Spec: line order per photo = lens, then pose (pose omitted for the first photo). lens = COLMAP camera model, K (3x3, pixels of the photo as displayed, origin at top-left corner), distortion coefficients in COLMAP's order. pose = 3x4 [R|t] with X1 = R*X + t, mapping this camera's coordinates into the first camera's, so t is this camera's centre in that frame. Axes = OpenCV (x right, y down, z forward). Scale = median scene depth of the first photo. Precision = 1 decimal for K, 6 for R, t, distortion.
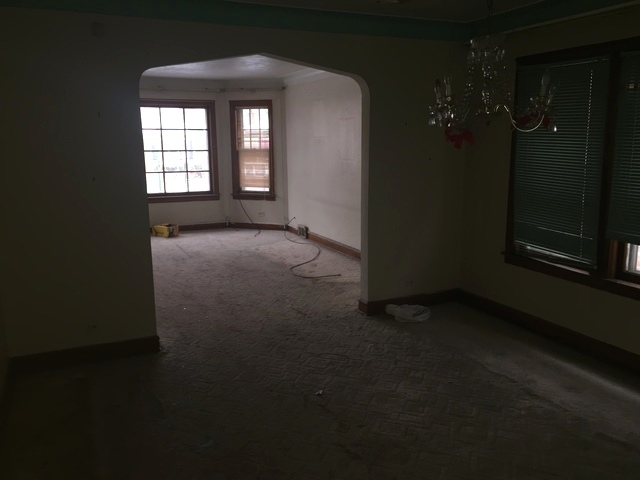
lens RADIAL K [[535.4, 0, 321.6], [0, 535.4, 240.9], [0, 0, 1]] dist [0.040975, 0.000740]
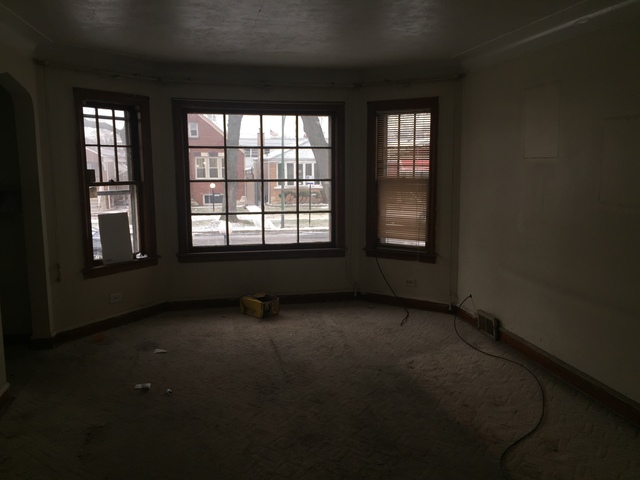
lens RADIAL K [[535.4, 0, 319.3], [0, 535.4, 240.2], [0, 0, 1]] dist [0.040975, 0.000740]
pose [[0.972545, 0.035122, -0.230048, -0.076088], [-0.044988, 0.998273, -0.037781, -0.072332], [0.228323, 0.047093, 0.972446, 0.382377]]
